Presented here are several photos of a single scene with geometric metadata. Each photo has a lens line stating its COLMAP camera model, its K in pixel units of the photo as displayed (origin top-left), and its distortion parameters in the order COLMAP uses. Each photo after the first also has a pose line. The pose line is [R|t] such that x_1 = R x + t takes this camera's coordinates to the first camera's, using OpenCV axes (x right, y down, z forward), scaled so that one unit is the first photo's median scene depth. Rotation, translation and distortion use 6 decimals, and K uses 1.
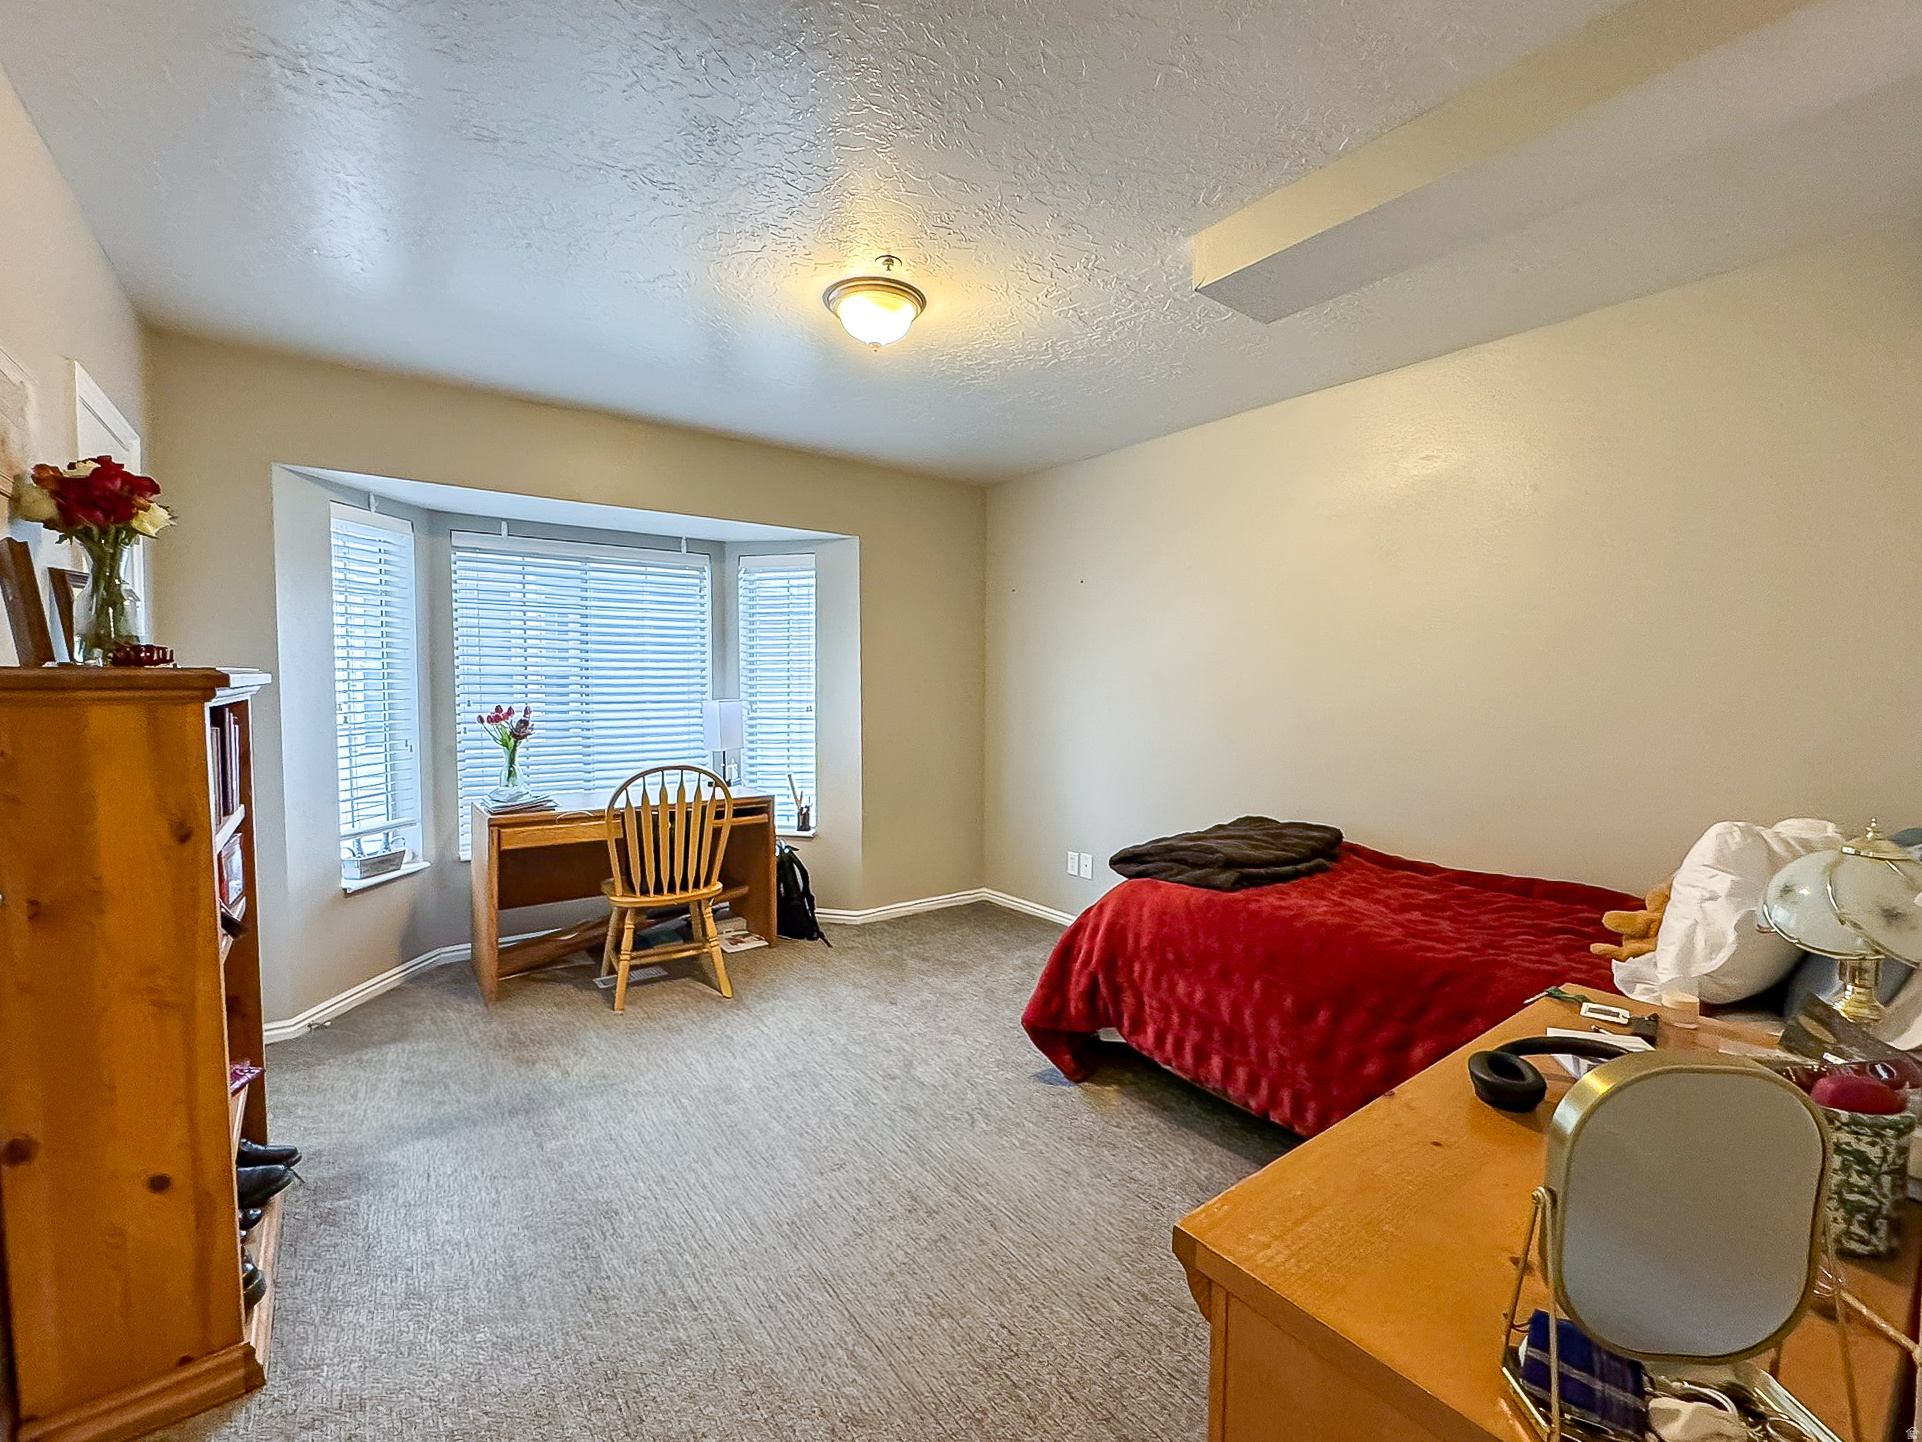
lens RADIAL K [[802.3, 0, 967.1], [0, 802.3, 723.5], [0, 0, 1]] dist [0.000147, 0.000505]
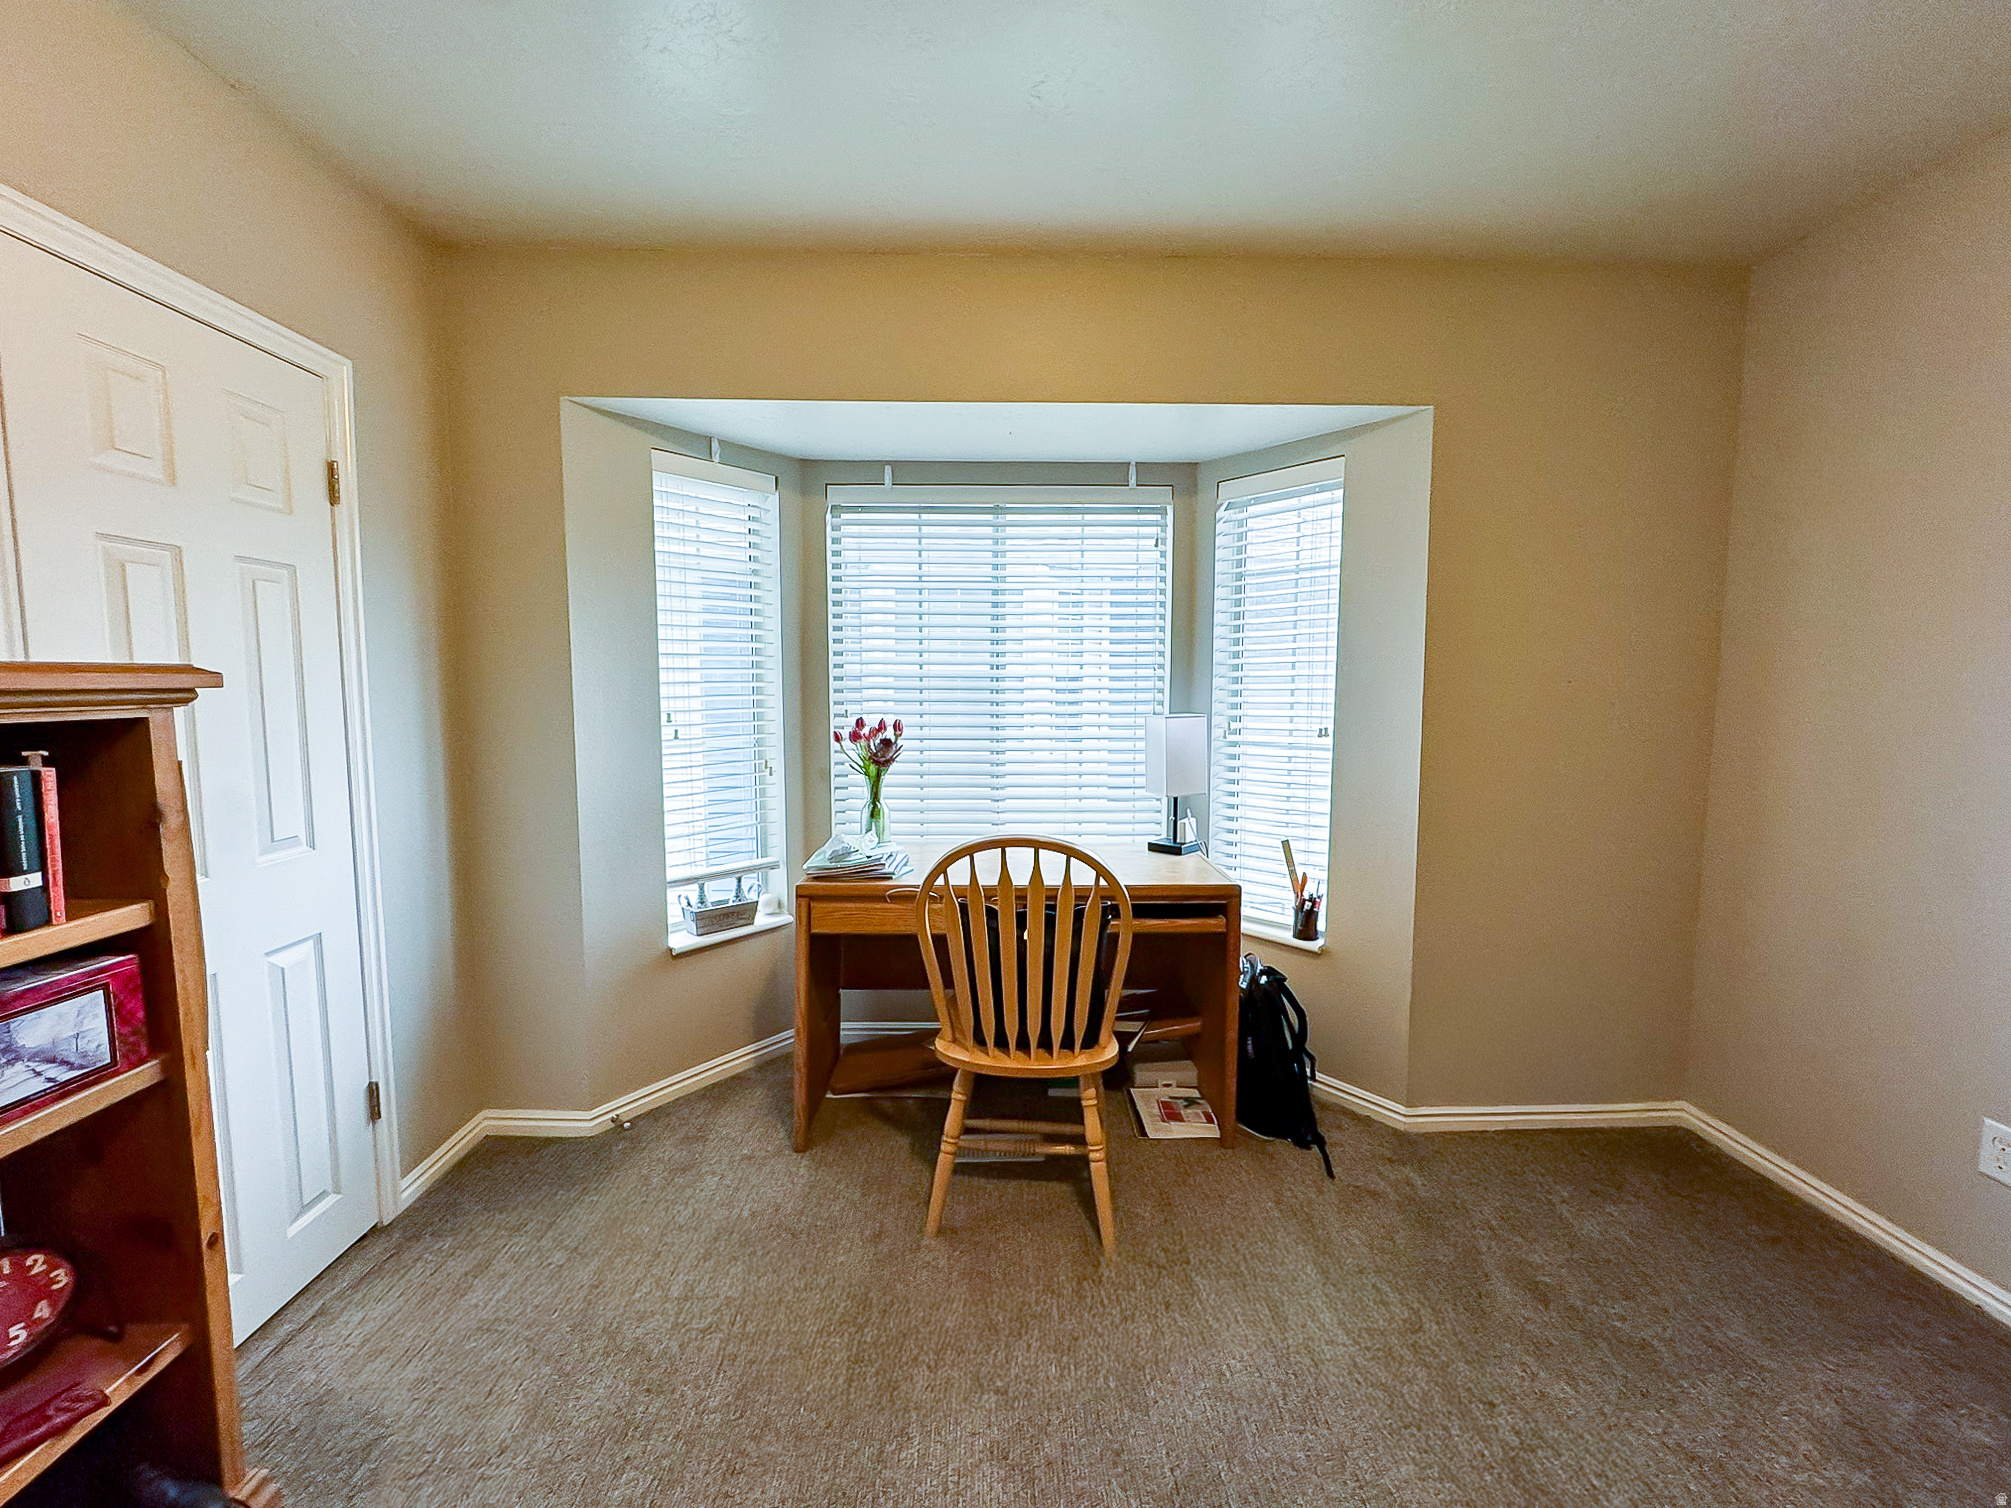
lens RADIAL K [[814.9, 0, 1005.7], [0, 814.9, 749.0], [0, 0, 1]] dist [-0.001849, -0.000045]
pose [[0.805125, 0.048232, -0.591141, -0.046098], [-0.031399, 0.998756, 0.038724, -0.030292], [0.592274, -0.012616, 0.805638, 0.539311]]
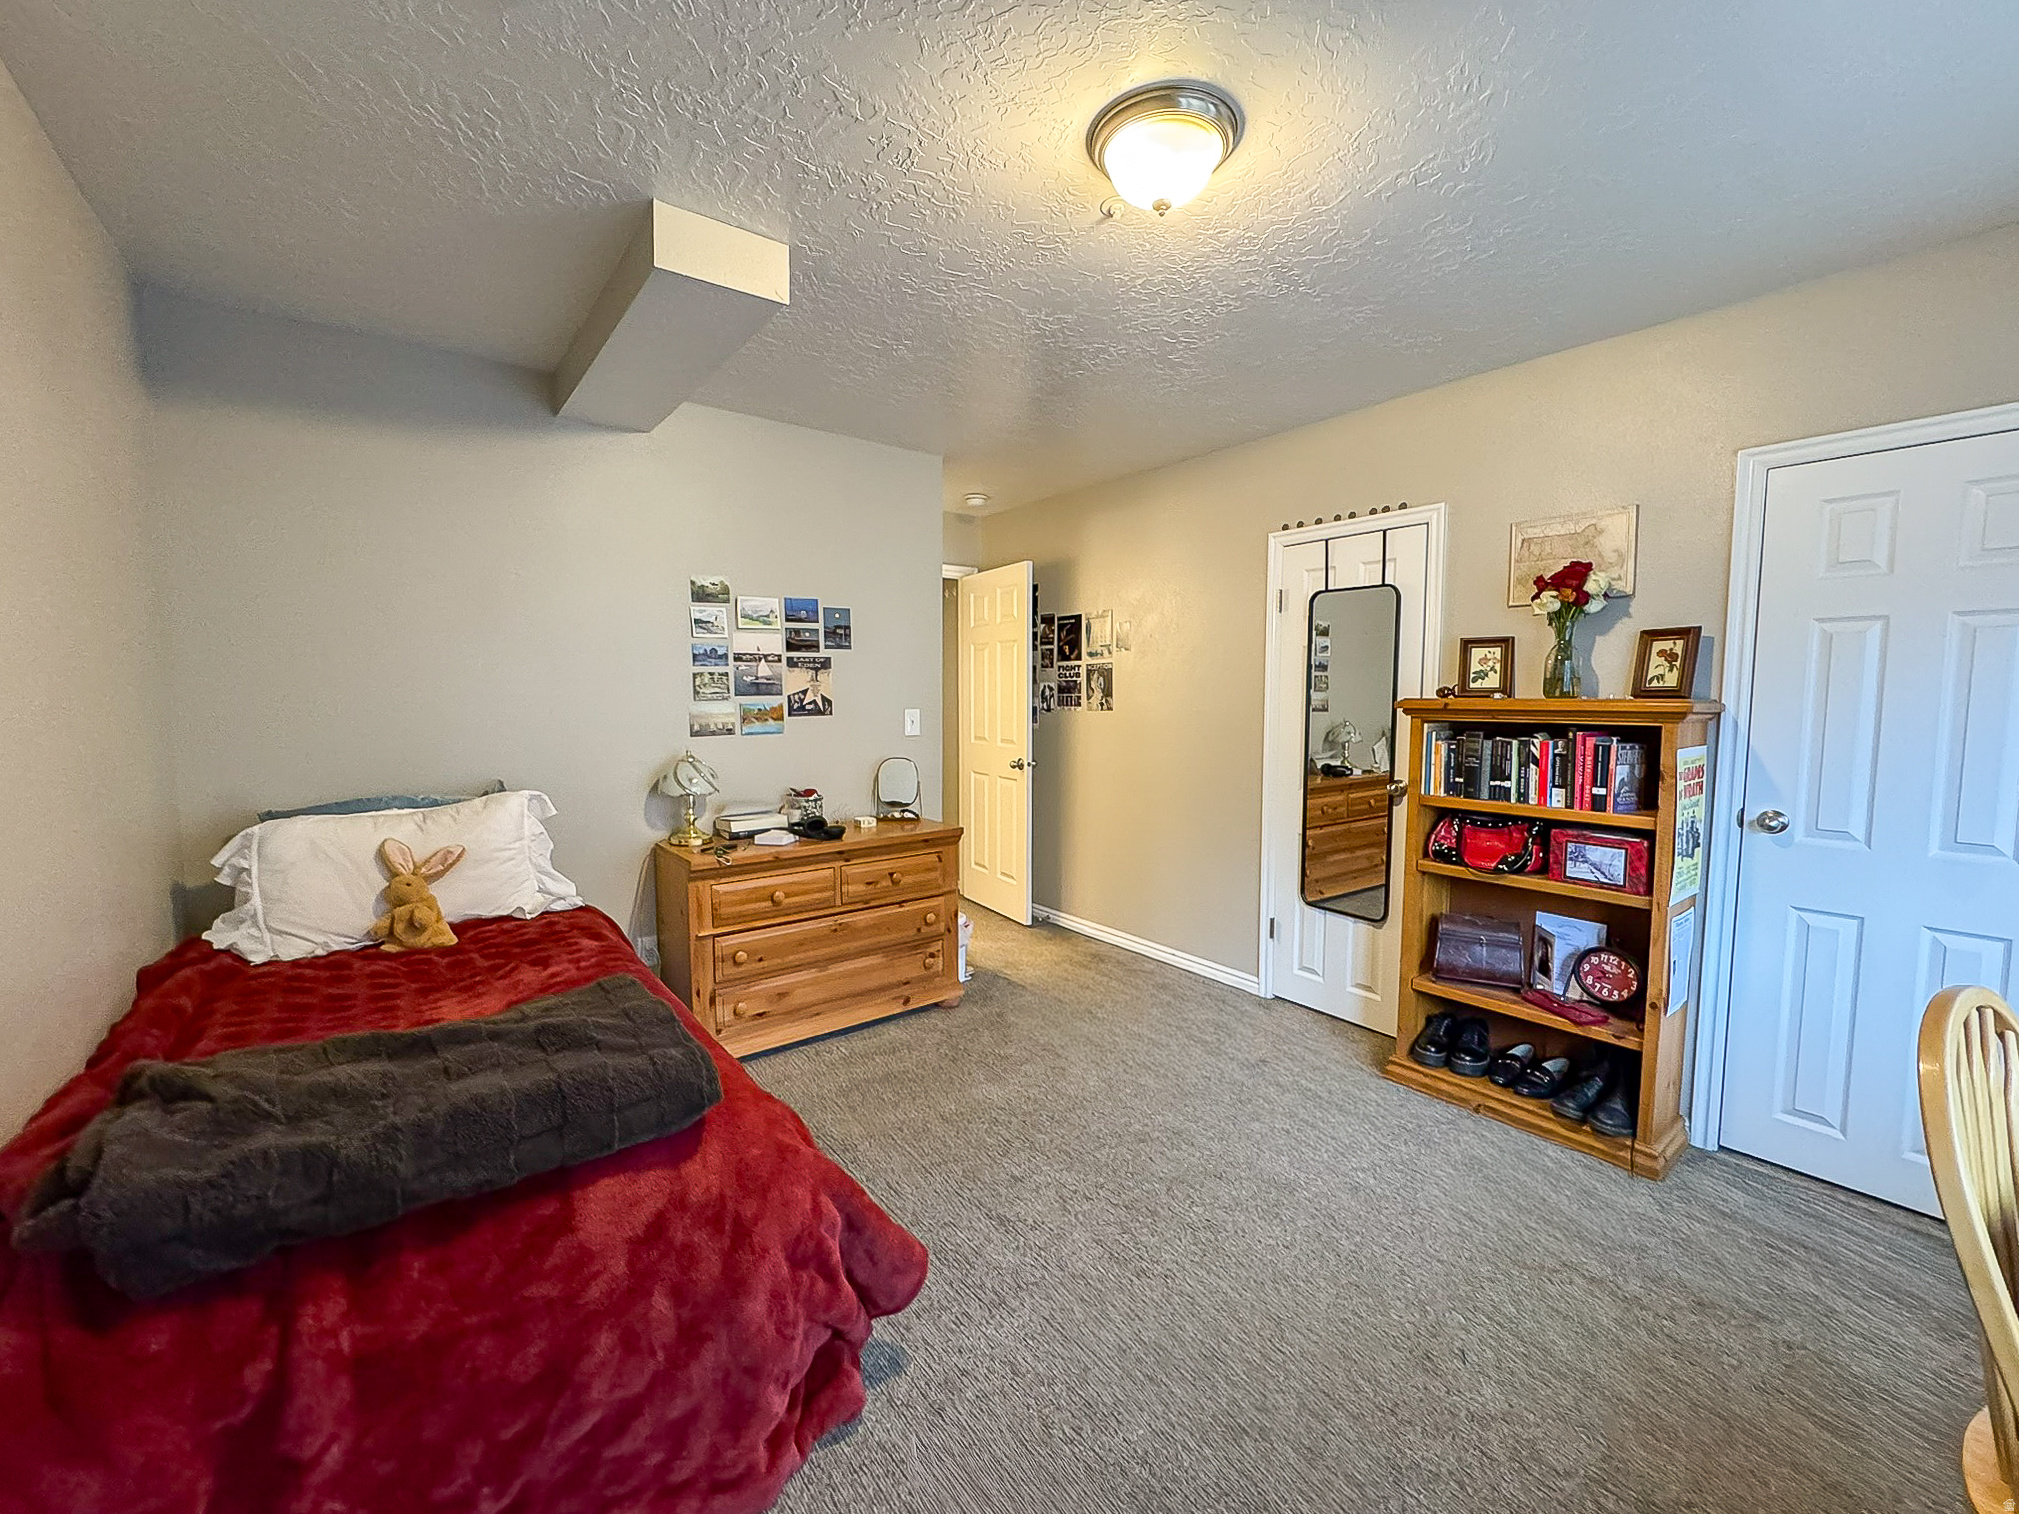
lens RADIAL K [[811.6, 0, 1017.3], [0, 811.6, 760.0], [0, 0, 1]] dist [-0.000558, 0.000333]
pose [[-0.999958, -0.008156, -0.004171, 0.003909], [-0.008654, 0.990378, 0.138114, -0.081117], [0.003005, 0.138145, -0.990407, 1.296689]]
